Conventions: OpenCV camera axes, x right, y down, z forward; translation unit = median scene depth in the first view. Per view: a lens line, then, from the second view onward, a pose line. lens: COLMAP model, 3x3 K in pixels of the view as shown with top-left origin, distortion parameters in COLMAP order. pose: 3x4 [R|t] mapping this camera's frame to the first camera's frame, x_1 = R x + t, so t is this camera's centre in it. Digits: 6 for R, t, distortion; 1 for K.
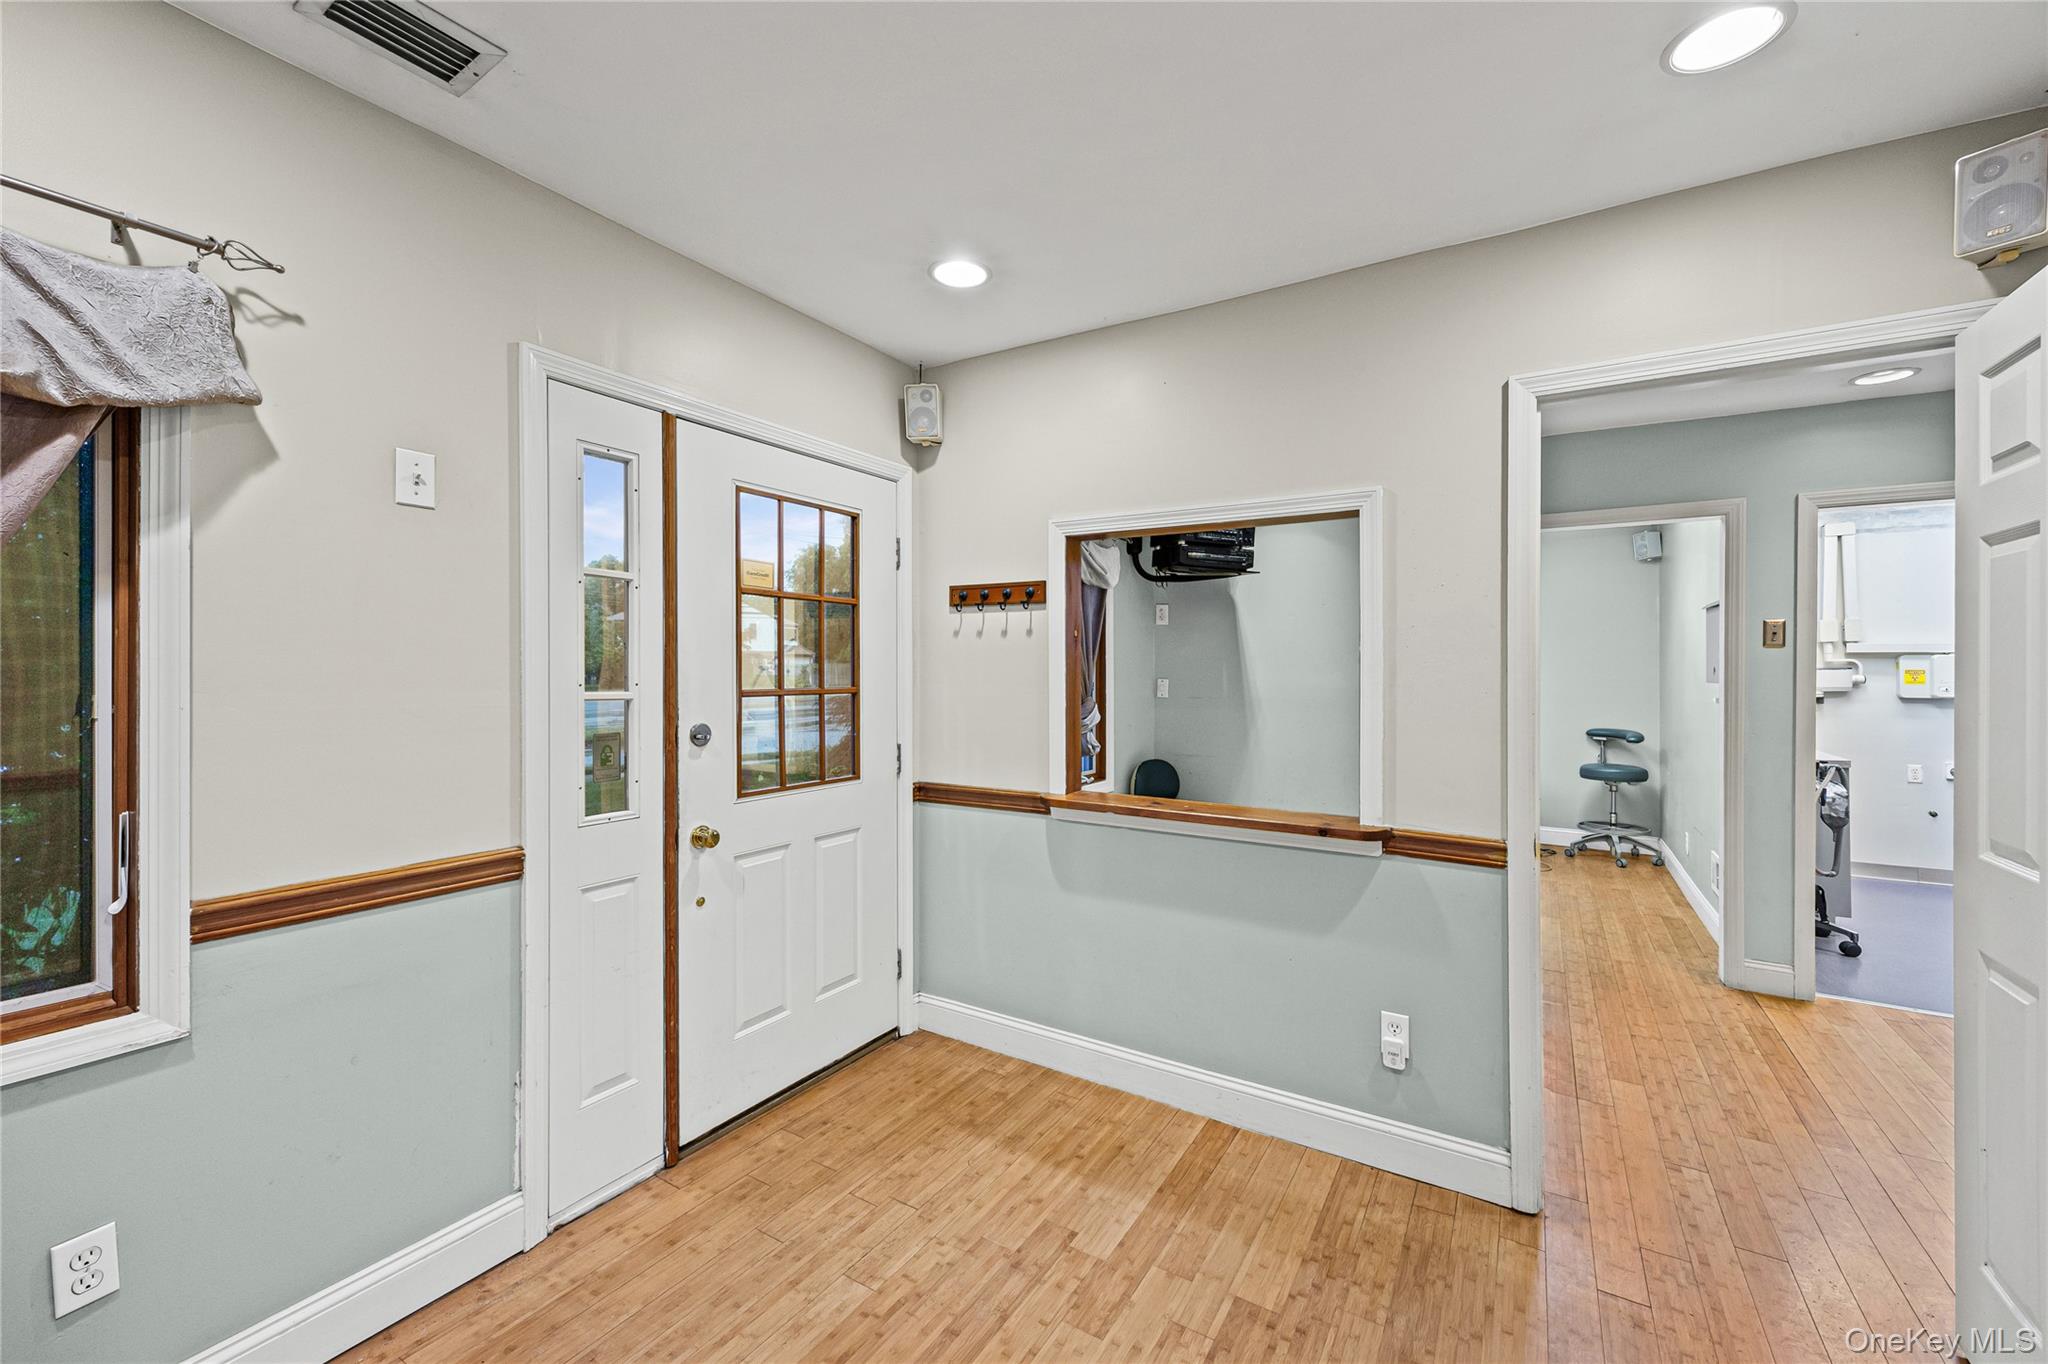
lens RADIAL K [[824.5, 0, 1027.3], [0, 824.5, 675.4], [0, 0, 1]] dist [-0.000196, 0.000154]
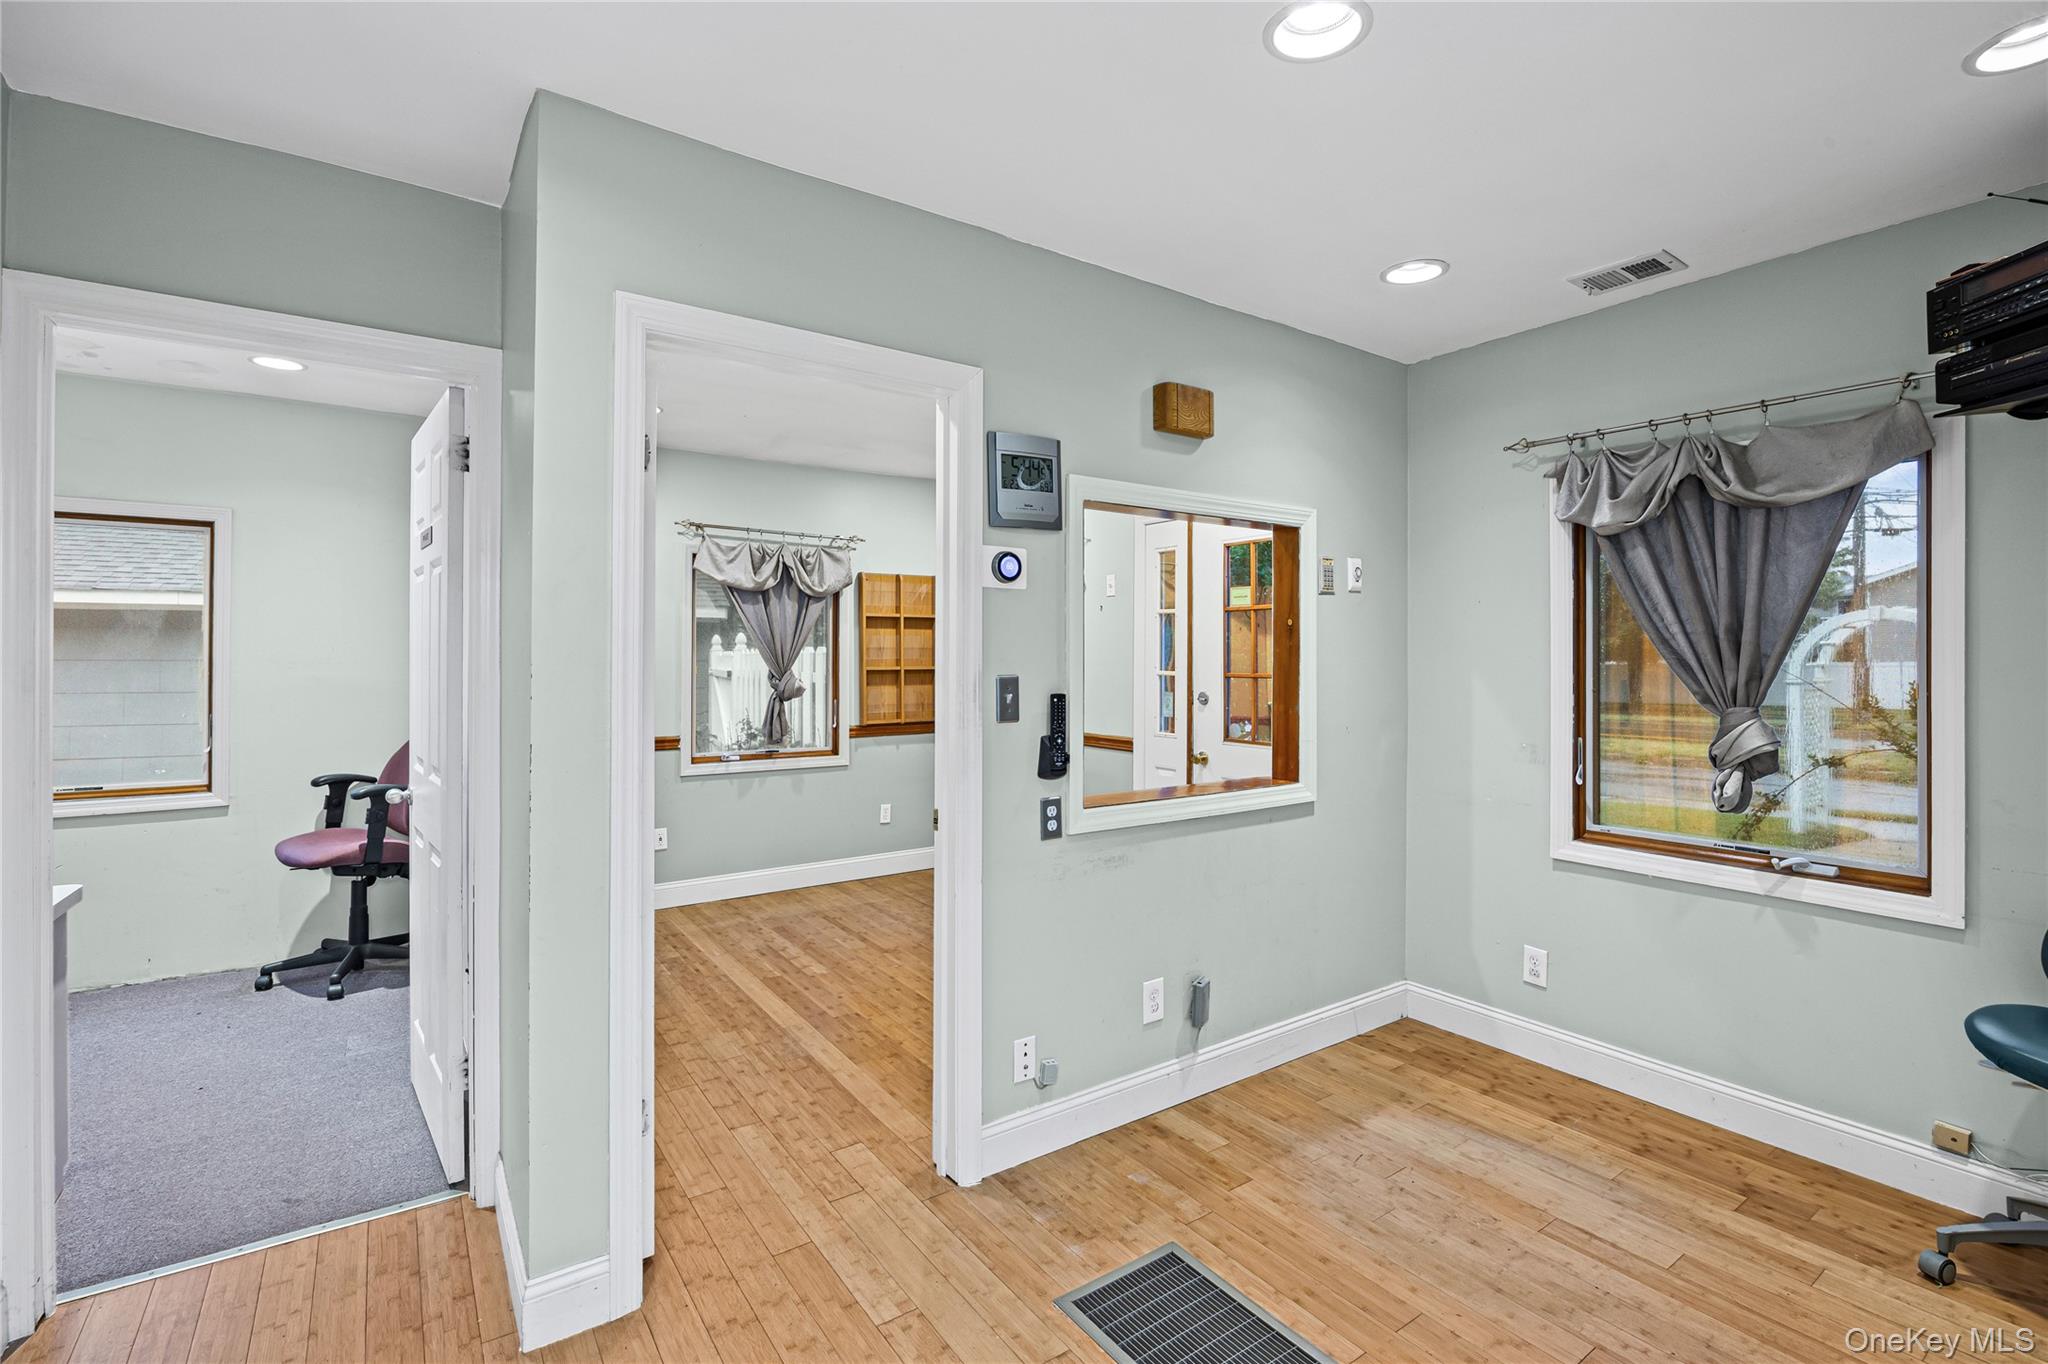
lens RADIAL K [[937.0, 0, 1030.1], [0, 937.0, 662.2], [0, 0, 1]] dist [-0.012412, 0.000633]
pose [[-0.393879, 0.004494, -0.919151, 1.631999], [-0.008513, 0.999927, 0.008536, -0.017818], [0.919123, 0.011187, -0.393812, 1.532569]]
